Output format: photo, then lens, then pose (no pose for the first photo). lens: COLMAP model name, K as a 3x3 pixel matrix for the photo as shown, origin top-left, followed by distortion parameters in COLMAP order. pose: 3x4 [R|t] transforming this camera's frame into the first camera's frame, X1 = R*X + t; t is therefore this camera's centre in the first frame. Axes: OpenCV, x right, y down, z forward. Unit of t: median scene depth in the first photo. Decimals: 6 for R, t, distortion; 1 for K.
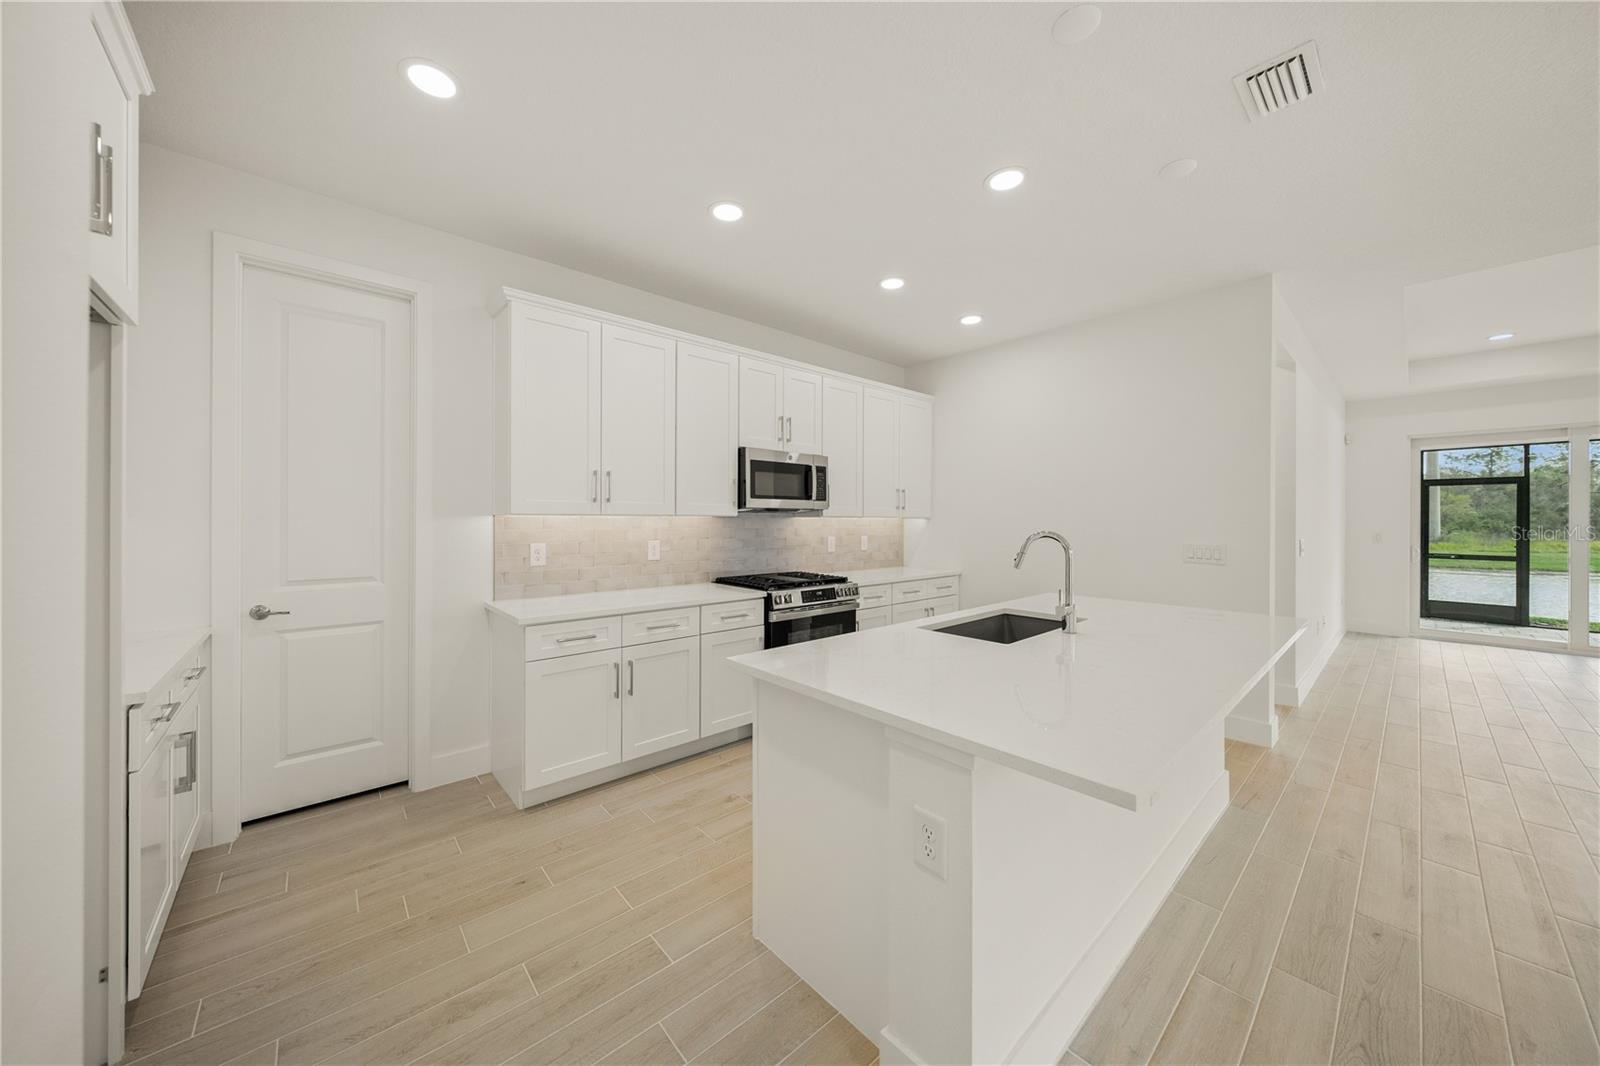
lens RADIAL K [[549.2, 0, 792.7], [0, 549.2, 519.8], [0, 0, 1]] dist [0.003042, -0.001646]
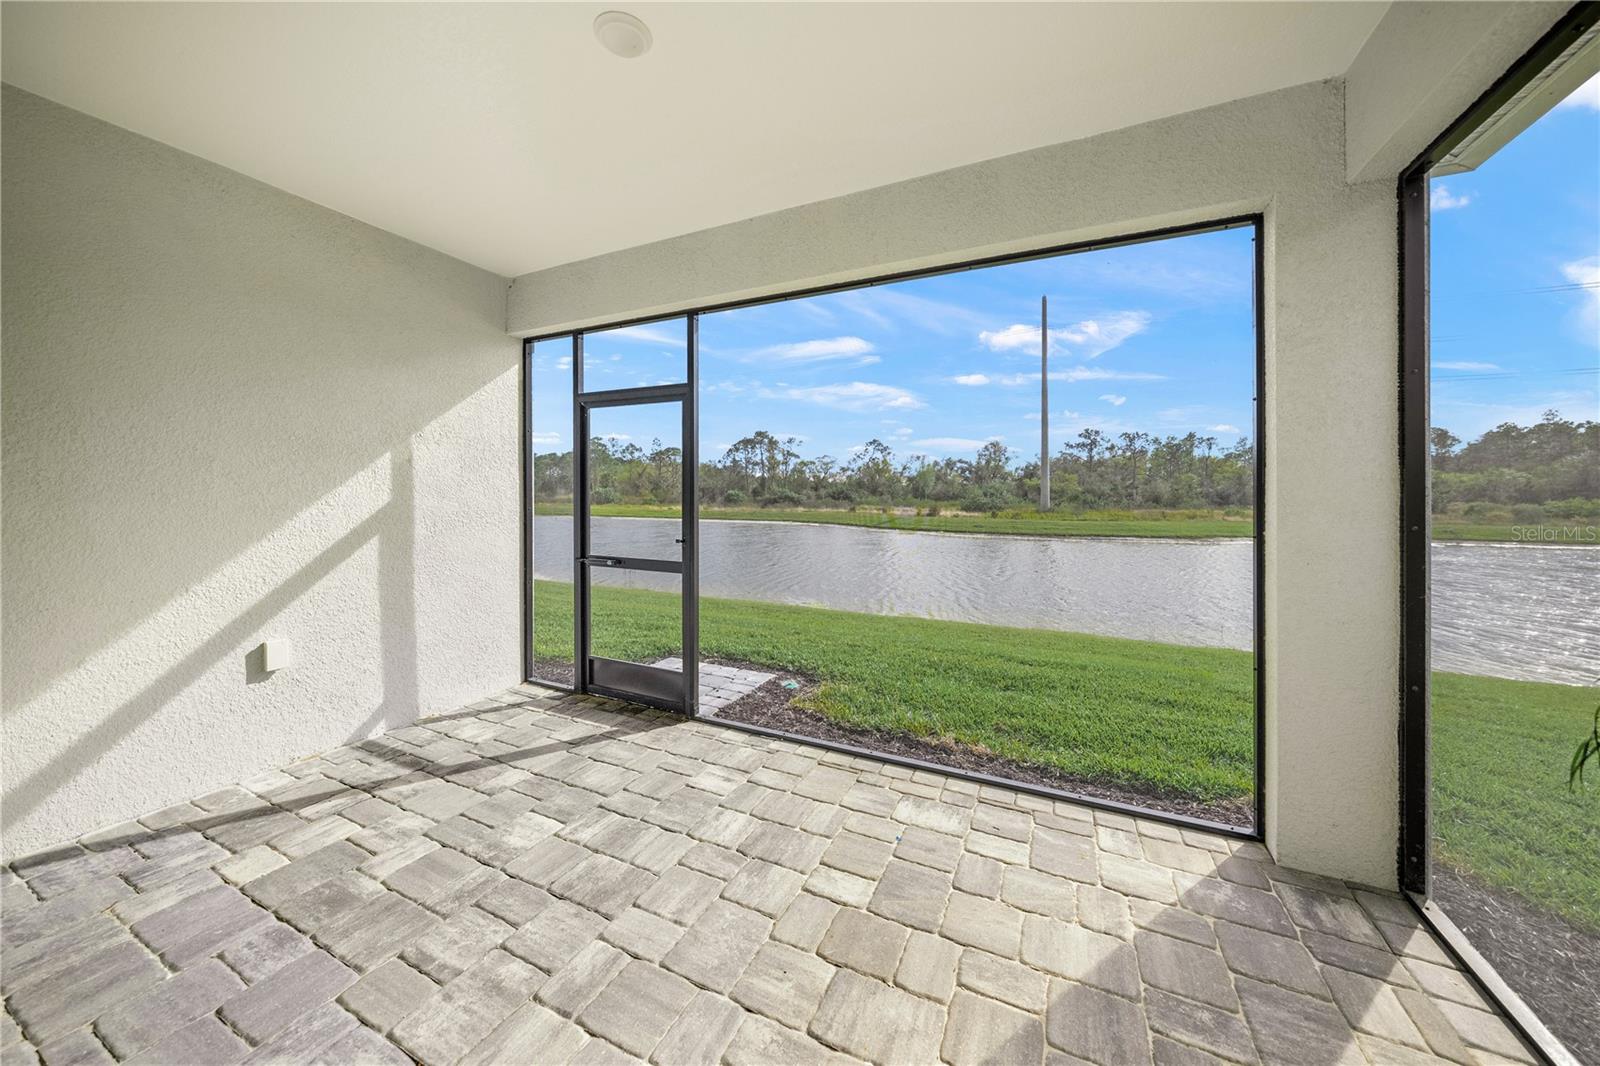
lens RADIAL K [[549.2, 0, 791.8], [0, 549.2, 509.4], [0, 0, 1]] dist [0.003042, -0.001646]
pose [[0.926773, -0.008704, 0.375522, 2.474140], [-0.002044, 0.999600, 0.028213, 0.019635], [-0.375617, -0.026914, 0.926384, 1.108063]]
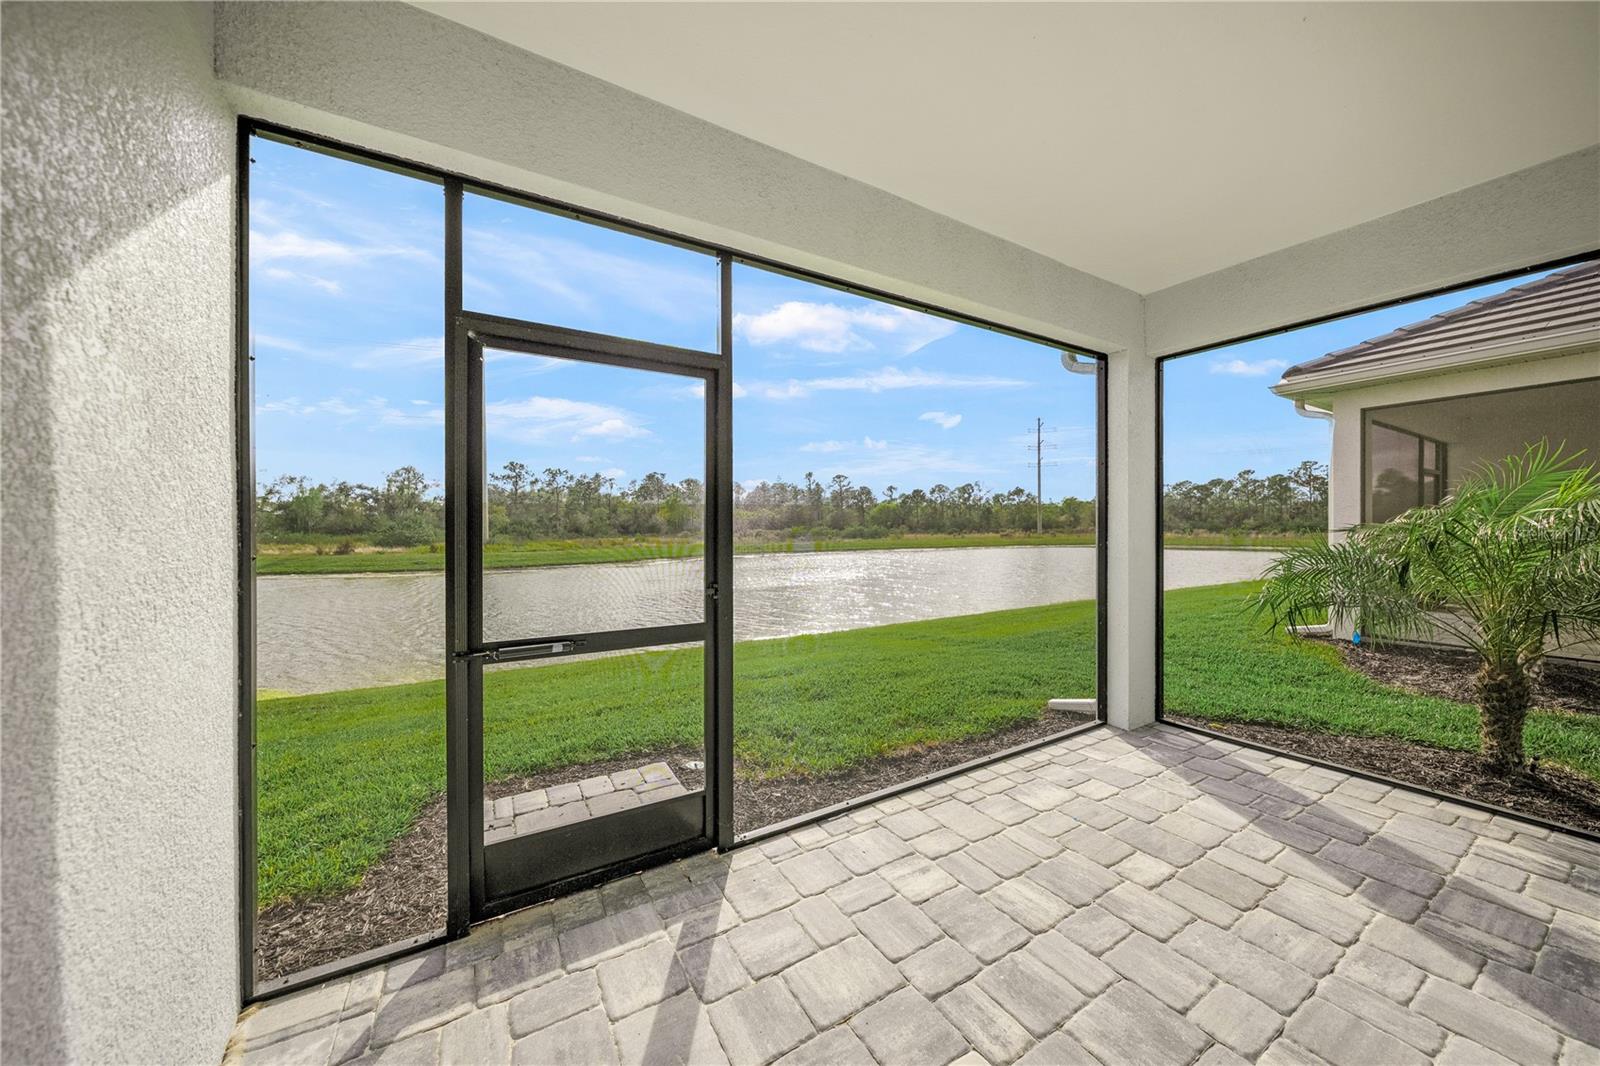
lens RADIAL K [[549.2, 0, 789.7], [0, 549.2, 532.0], [0, 0, 1]] dist [0.003042, -0.001646]
pose [[0.199384, -0.012389, 0.979843, 2.079293], [0.003779, 0.999922, 0.011874, 0.026889], [-0.979914, 0.001335, 0.199415, 1.798028]]
